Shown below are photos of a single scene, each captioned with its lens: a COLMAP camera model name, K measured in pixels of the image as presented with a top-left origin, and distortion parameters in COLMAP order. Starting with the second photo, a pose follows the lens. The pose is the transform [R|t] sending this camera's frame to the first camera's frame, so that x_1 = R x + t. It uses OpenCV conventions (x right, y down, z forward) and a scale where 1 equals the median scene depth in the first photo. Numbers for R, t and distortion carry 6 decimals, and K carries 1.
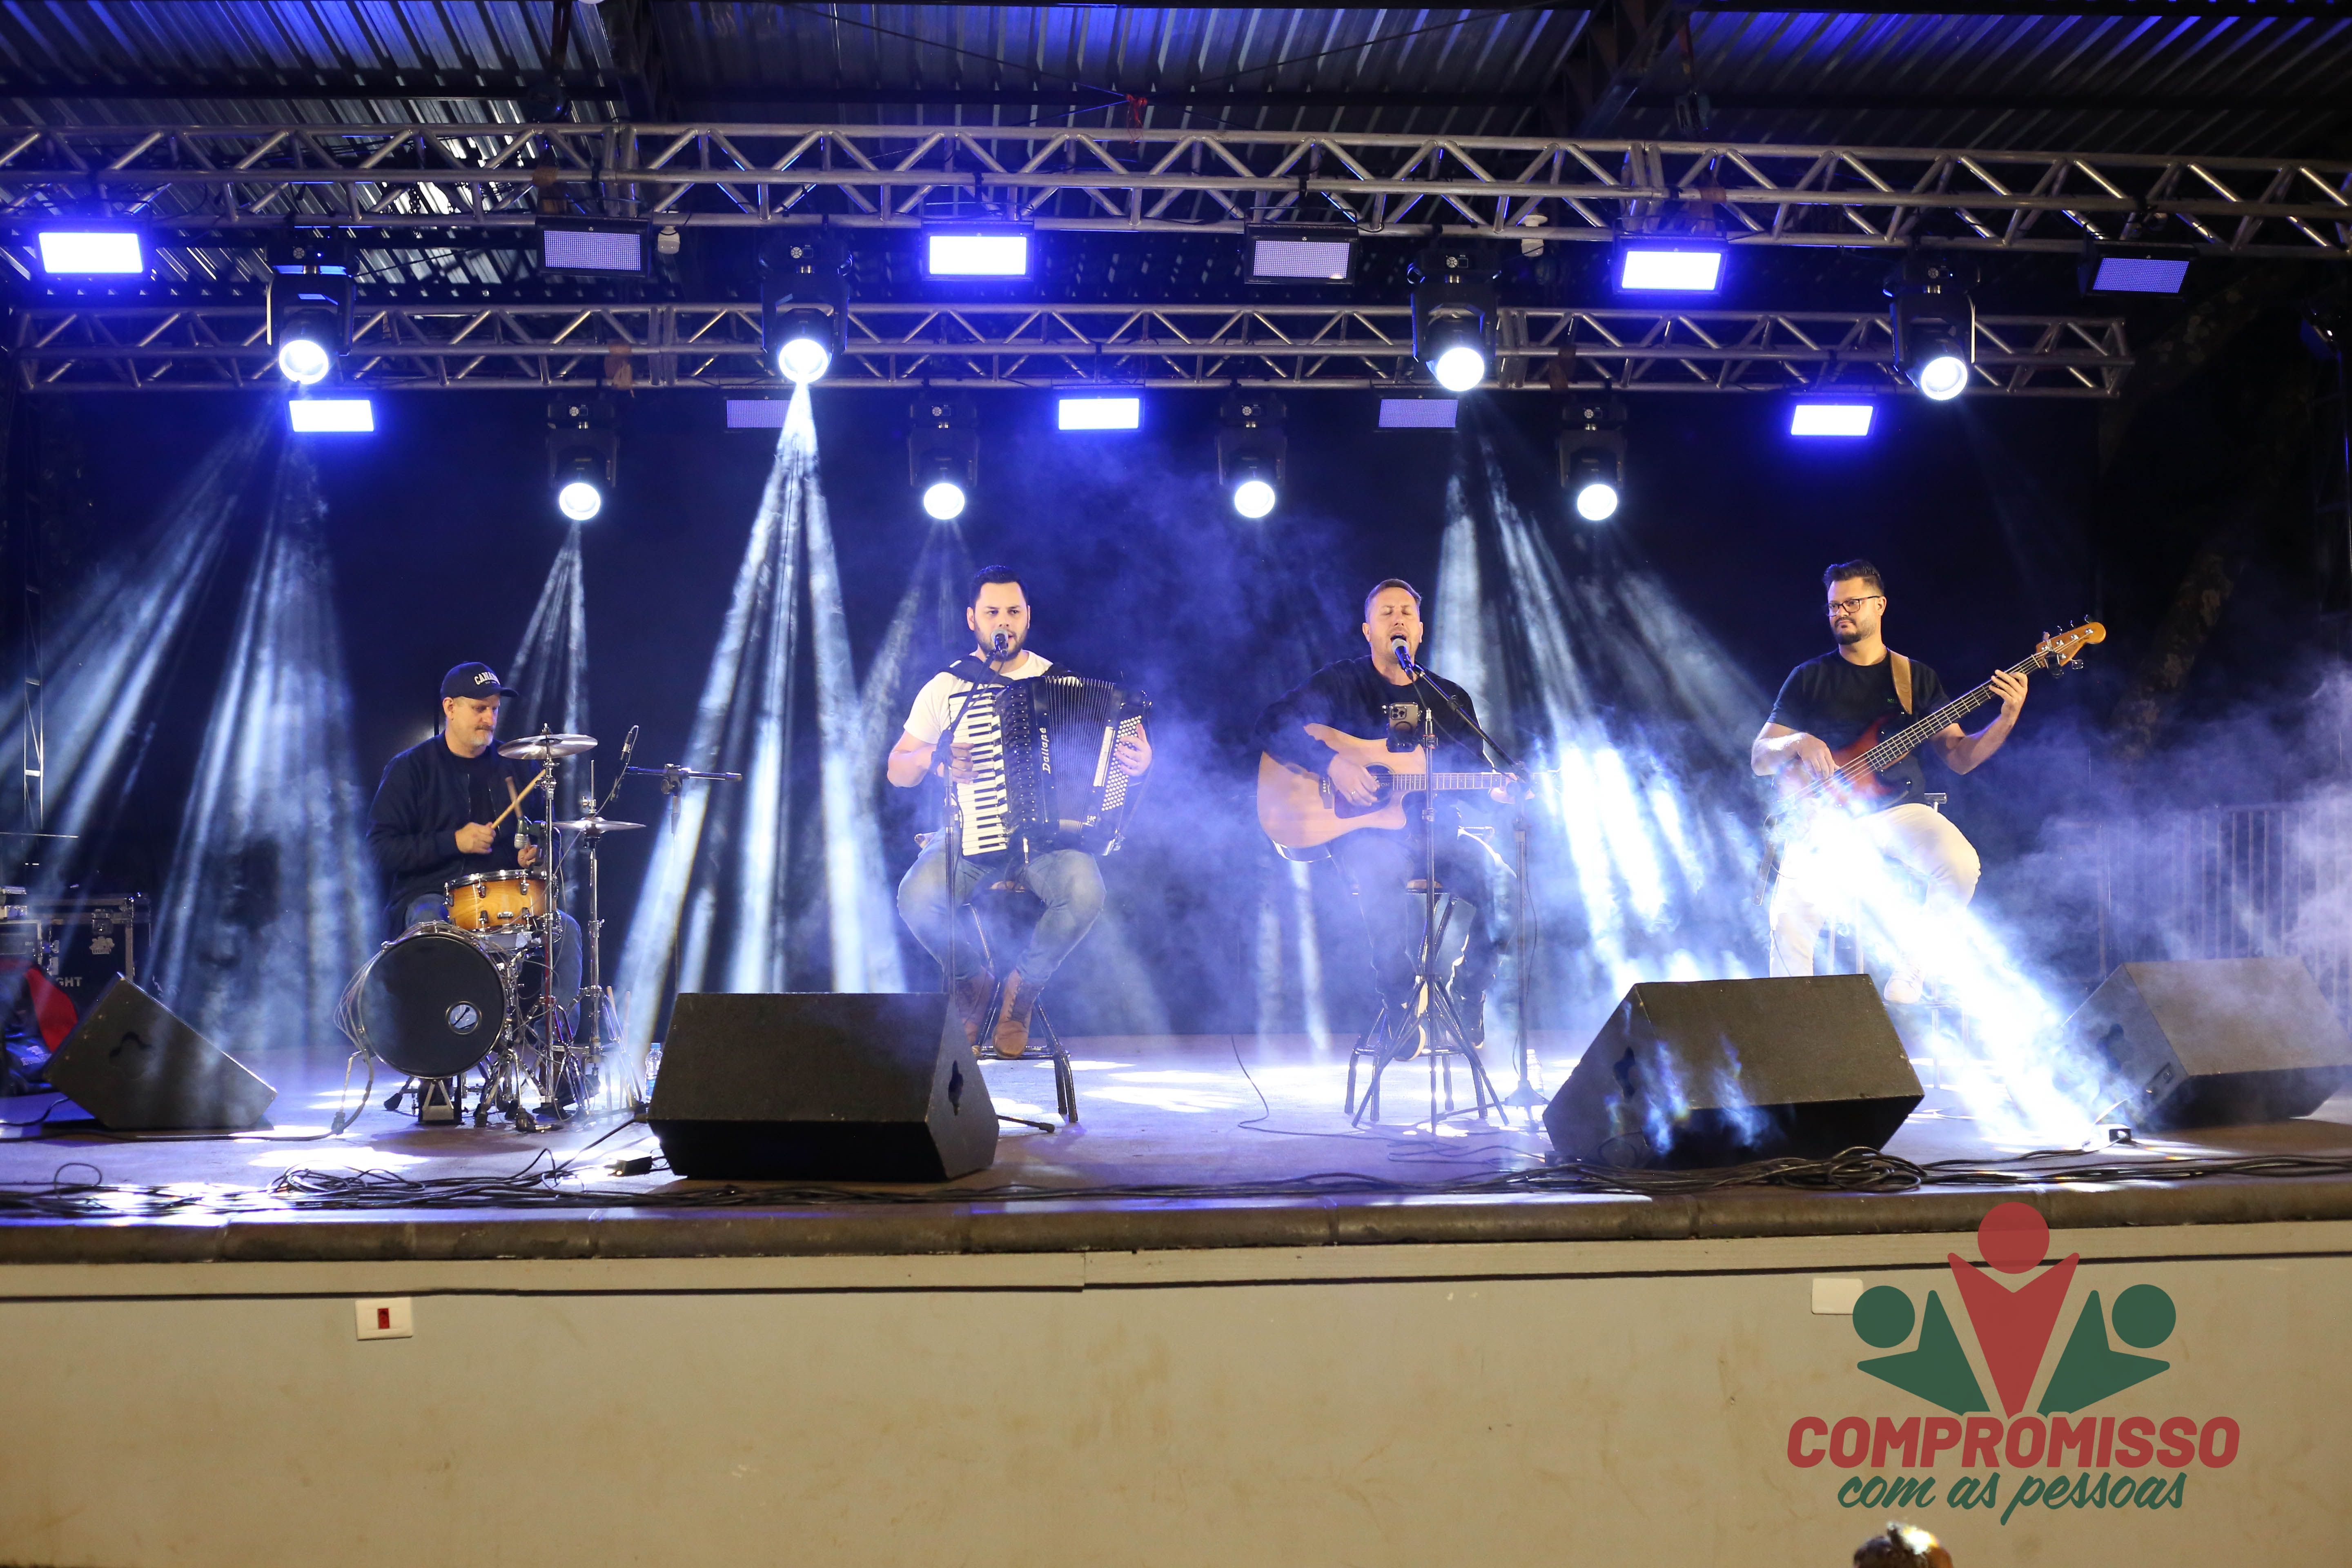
lens RADIAL K [[3377.7, 0, 1176.0], [0, 3377.7, 784.0], [0, 0, 1]] dist [-0.080545, -0.114729]
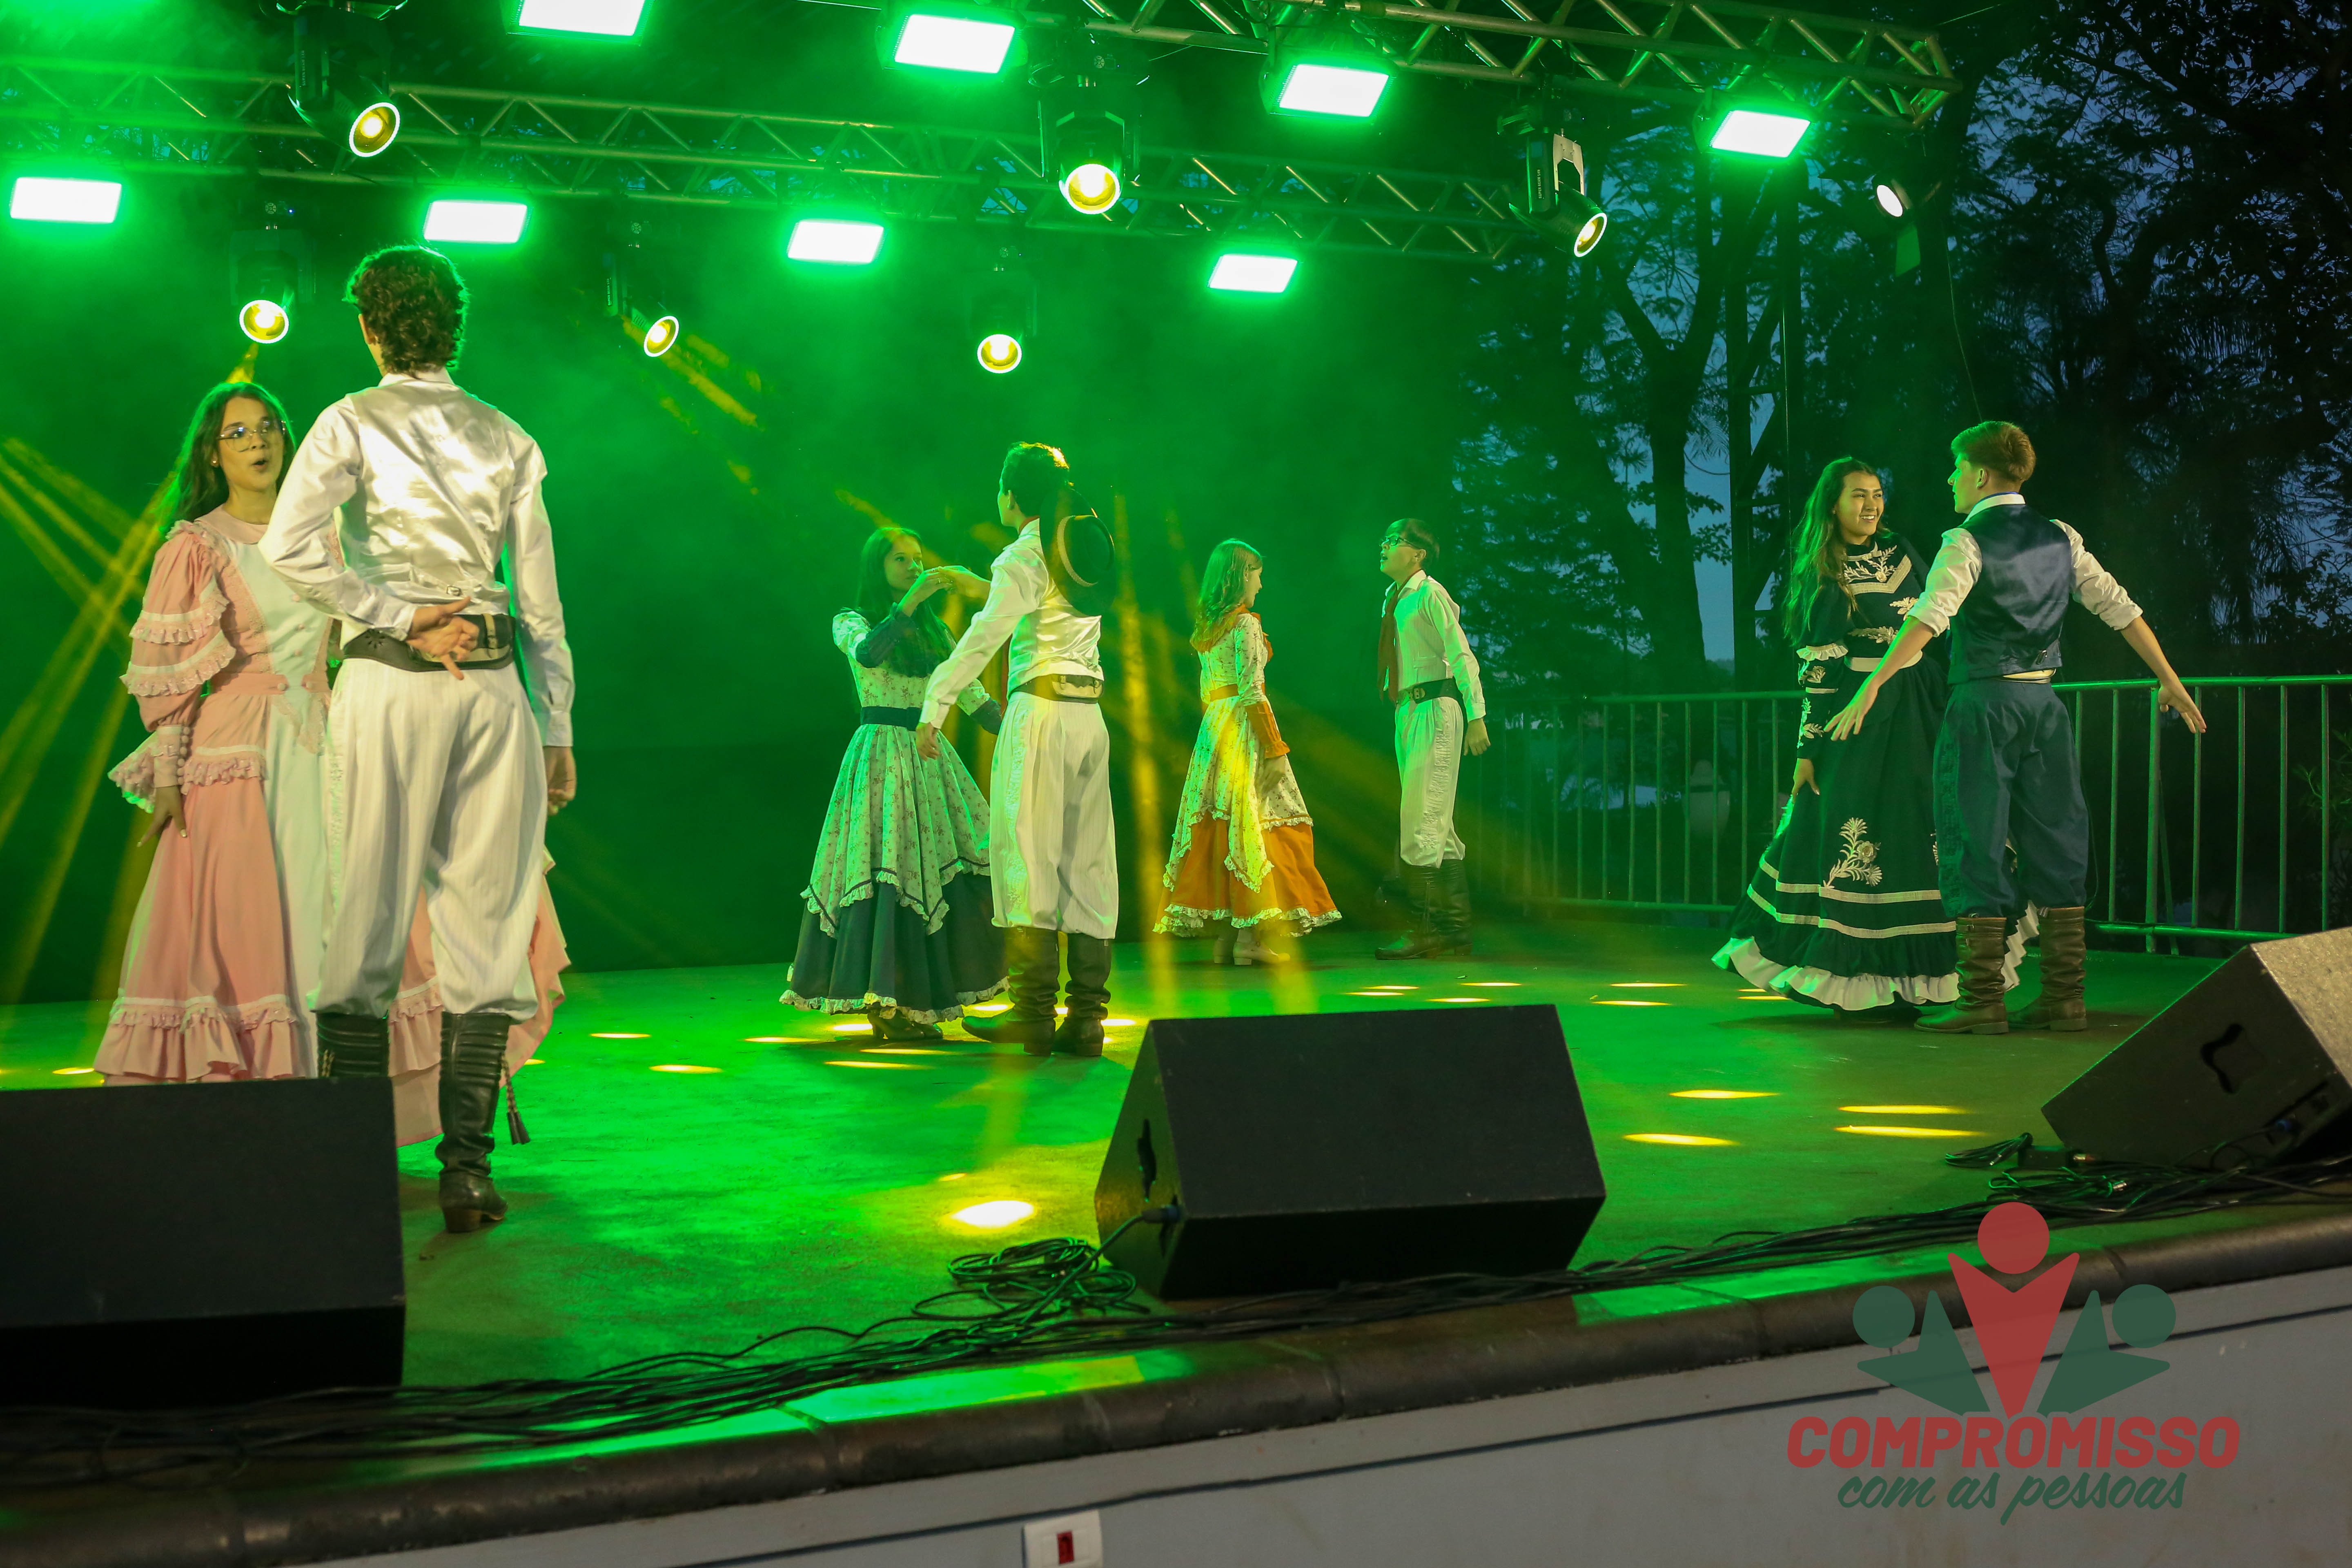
lens RADIAL K [[3368.9, 0, 1176.0], [0, 3368.9, 784.0], [0, 0, 1]] dist [-0.078839, -0.121434]
pose [[0.895055, -0.014989, 0.445705, -0.275750], [-0.002375, 0.999261, 0.038375, -0.006386], [-0.445950, -0.035406, 0.894357, 0.231317]]
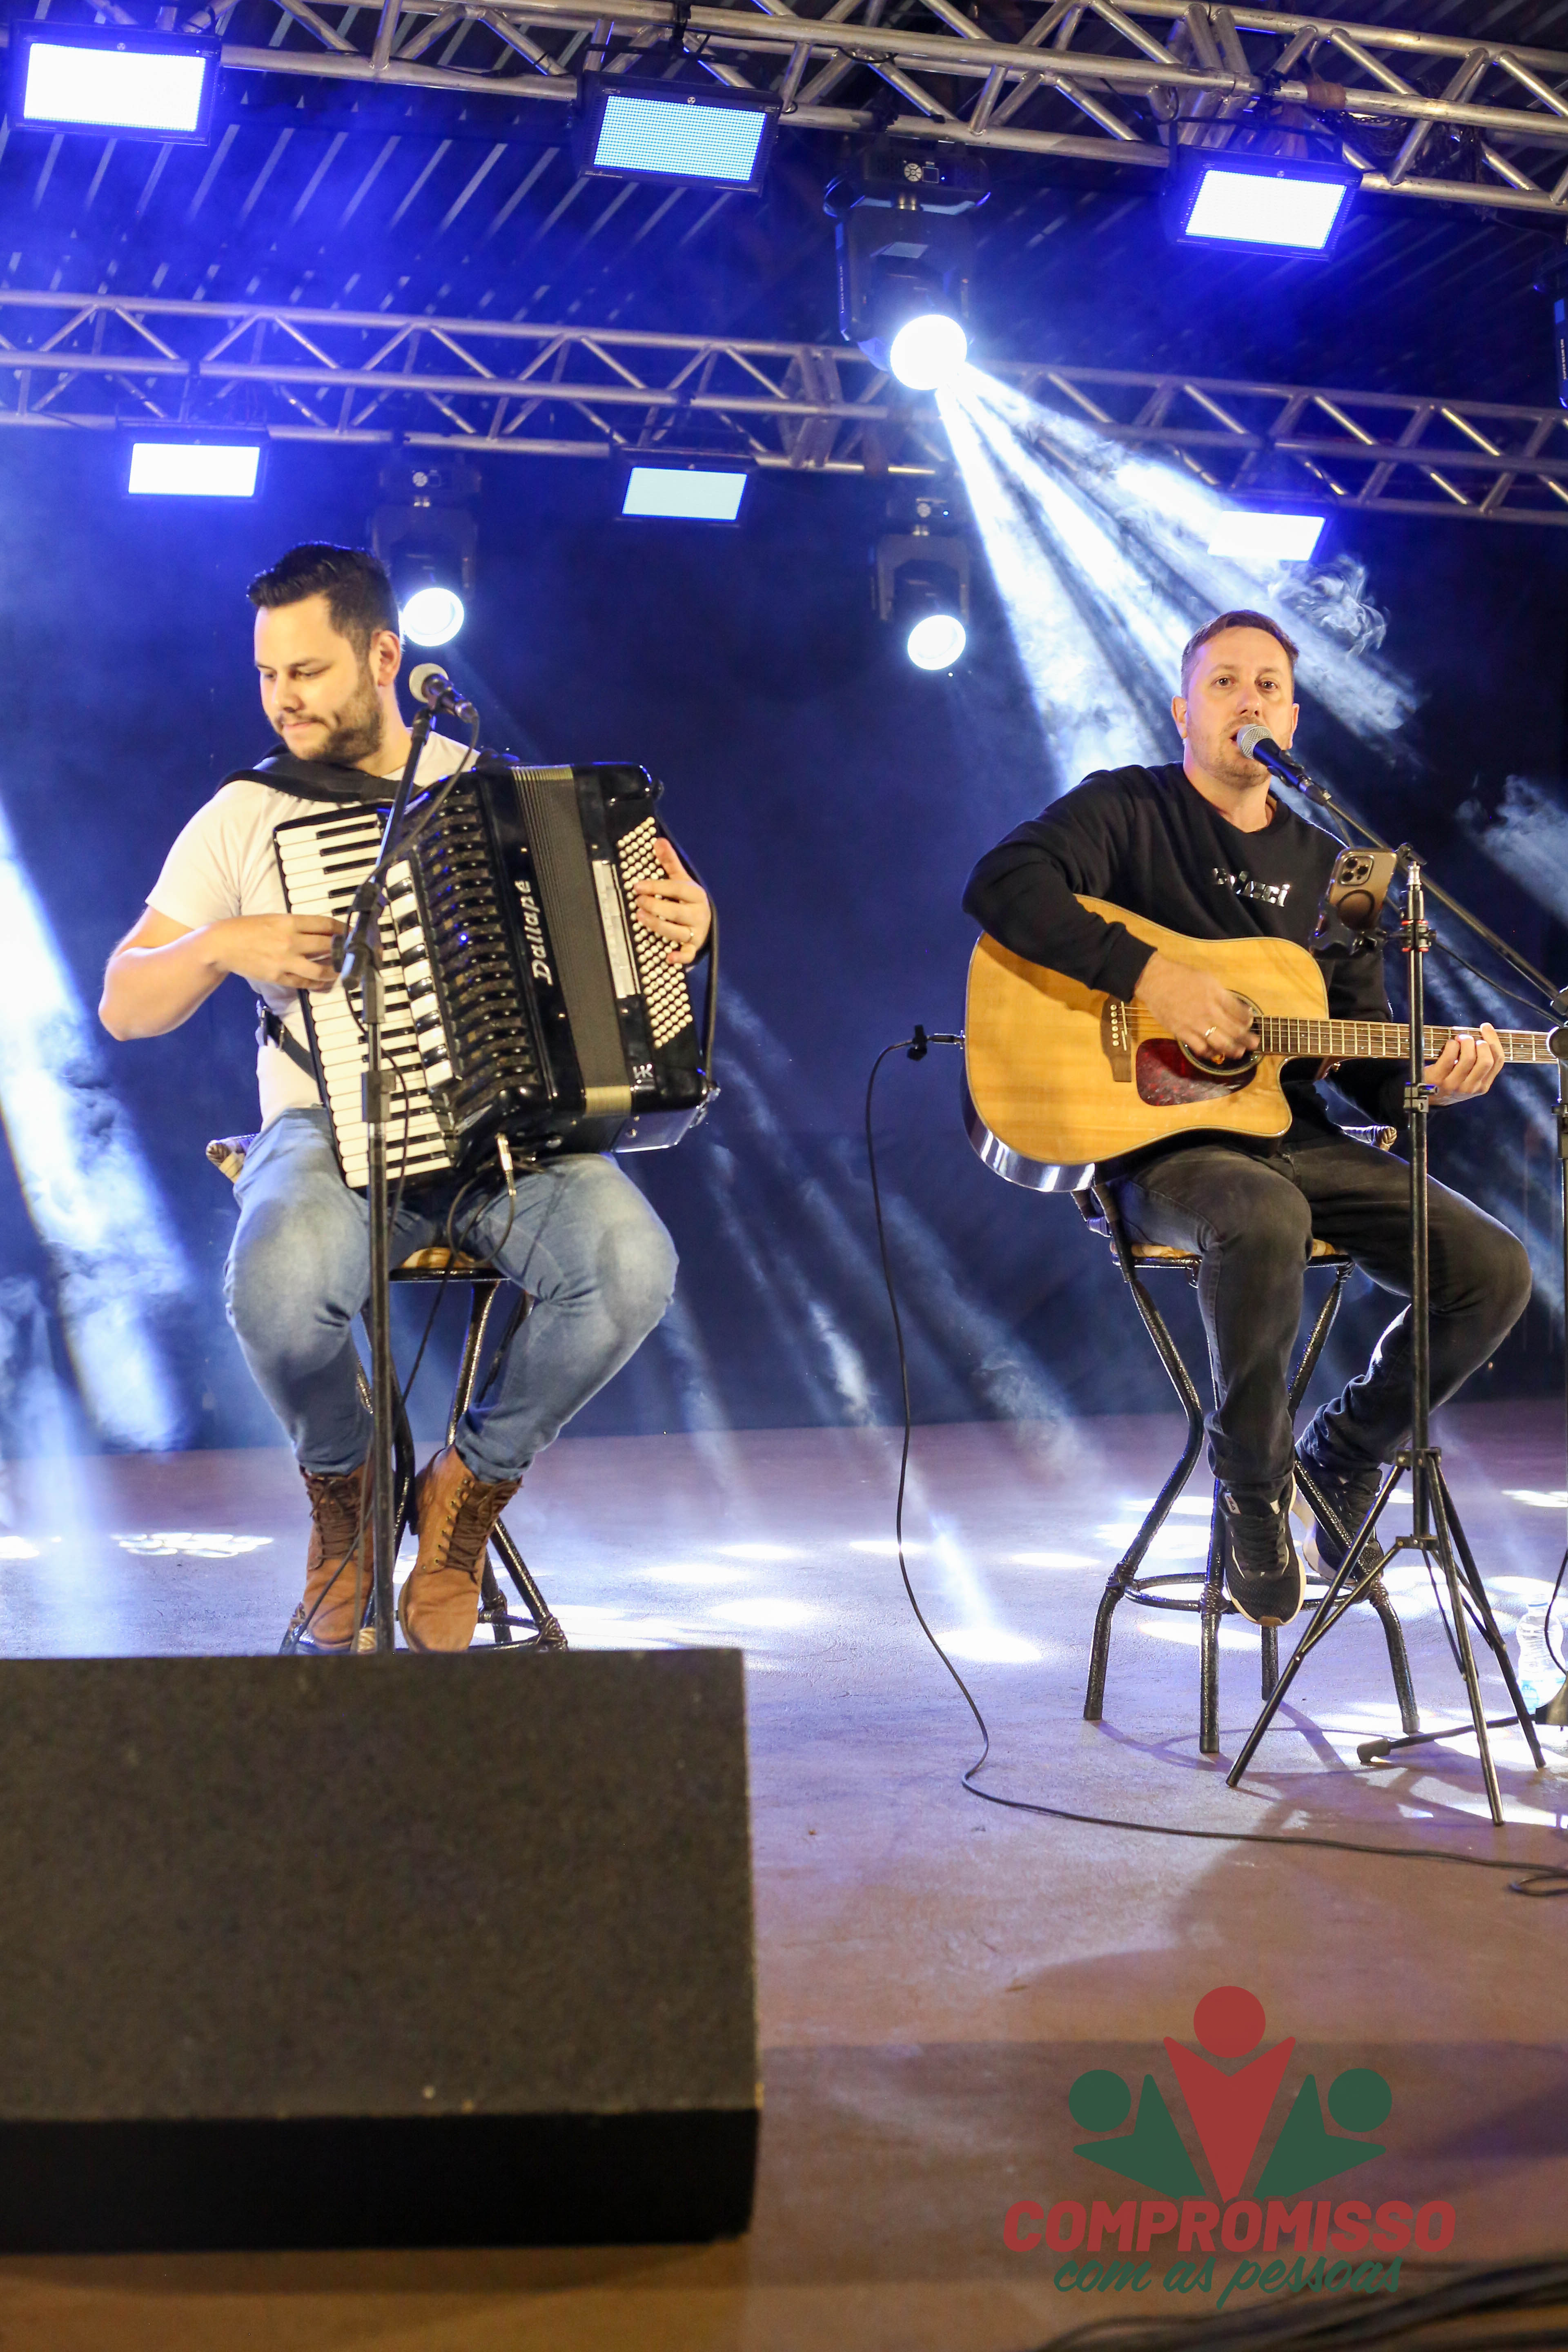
lens RADIAL K [[3389.0, 0, 784.0], [0, 3389.0, 1176.0], [0, 0, 1]] dist [-0.113863, 0.037182]
pose [[0.967715, -0.001214, 0.252044, -0.087853], [-0.005234, 0.999676, 0.024911, 0.006802], [-0.251992, -0.025426, 0.967395, 0.427974]]
